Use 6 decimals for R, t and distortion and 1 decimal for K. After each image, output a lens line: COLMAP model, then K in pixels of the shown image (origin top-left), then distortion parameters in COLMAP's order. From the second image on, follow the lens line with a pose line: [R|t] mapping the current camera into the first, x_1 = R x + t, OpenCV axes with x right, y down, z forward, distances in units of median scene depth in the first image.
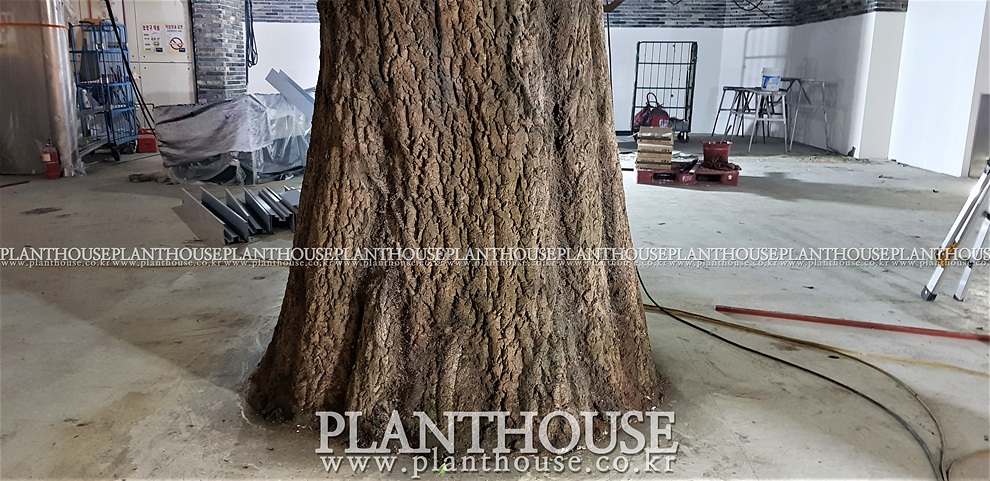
lens RADIAL K [[759.6, 0, 500.4], [0, 759.6, 225.4], [0, 0, 1]] dist [0.123943, -0.233802]
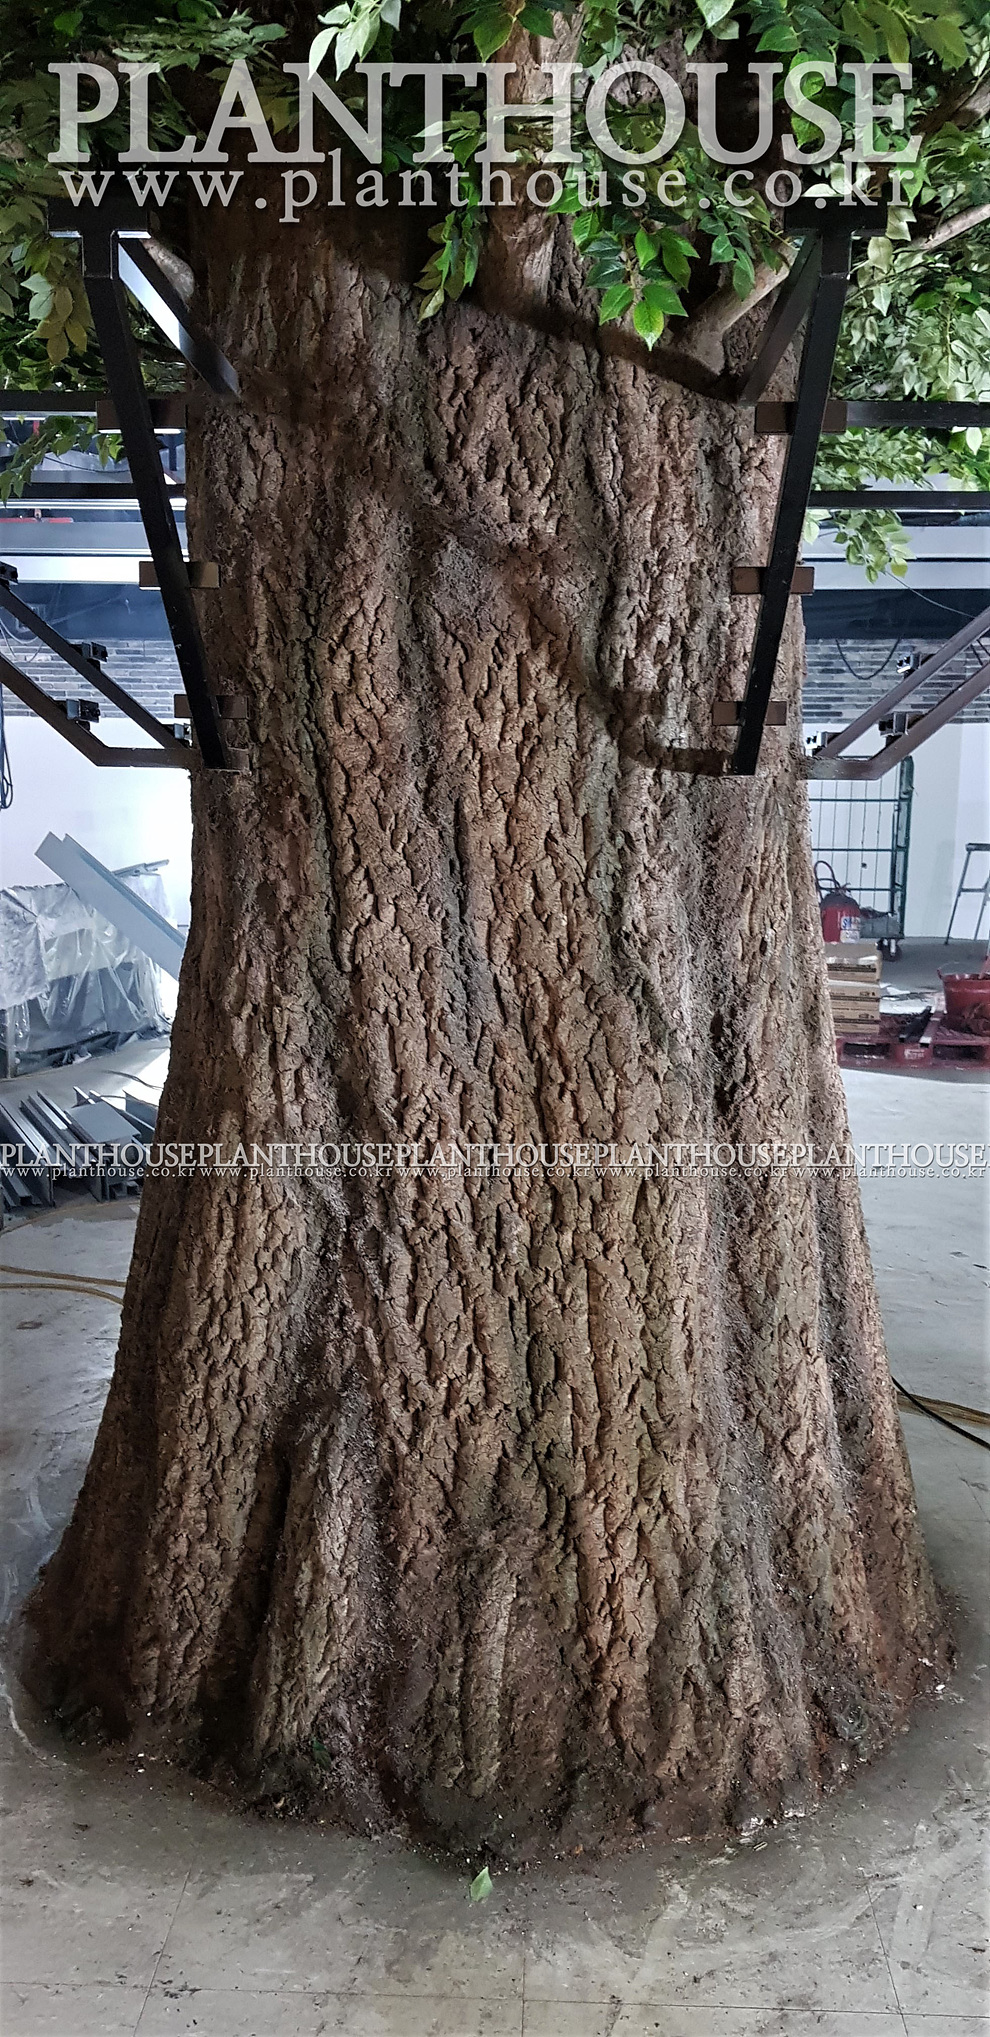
lens RADIAL K [[1553.2, 0, 501.3], [0, 1553.2, 982.9], [0, 0, 1]] dist [0.124378, -0.240116]
pose [[0.999968, -0.006016, 0.005188, -0.061138], [0.006383, 0.997254, -0.073777, -0.111960], [-0.004730, 0.073808, 0.997261, 0.074570]]
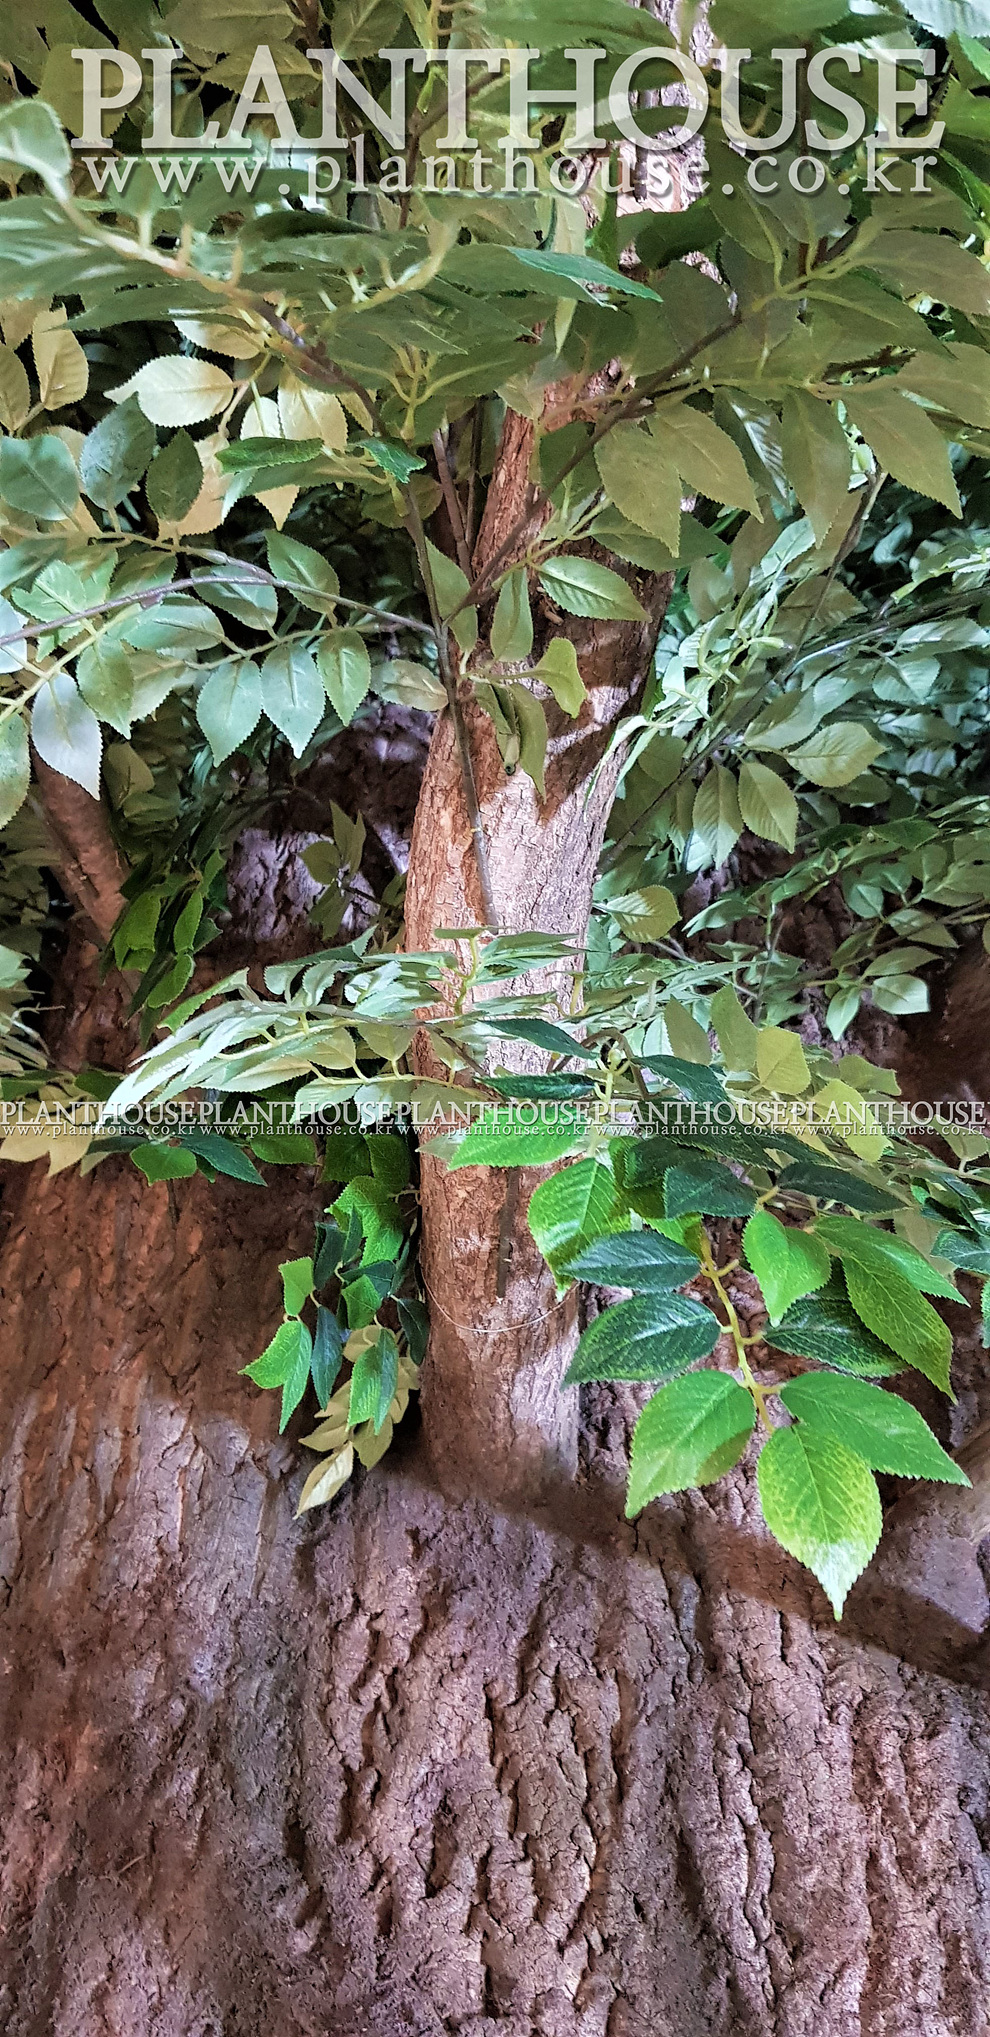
lens RADIAL K [[1565.0, 0, 500.8], [0, 1565.0, 1092.2], [0, 0, 1]] dist [0.110637, -0.221247]
pose [[0.996306, -0.027745, -0.081268, -0.012616], [-0.034270, 0.739284, -0.672521, -0.356995], [0.078739, 0.672822, 0.735602, 0.561568]]
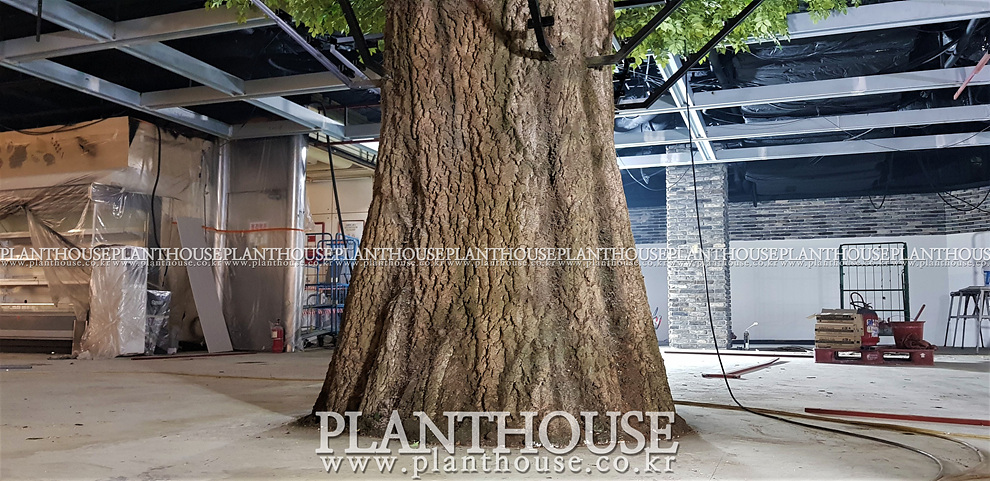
lens RADIAL K [[755.4, 0, 510.9], [0, 755.4, 223.5], [0, 0, 1]] dist [0.110715, -0.210836]
pose [[0.953196, -0.052031, -0.297841, 0.362373], [-0.048916, 0.945566, -0.321732, 0.333903], [0.298369, 0.321243, 0.898765, -0.025008]]
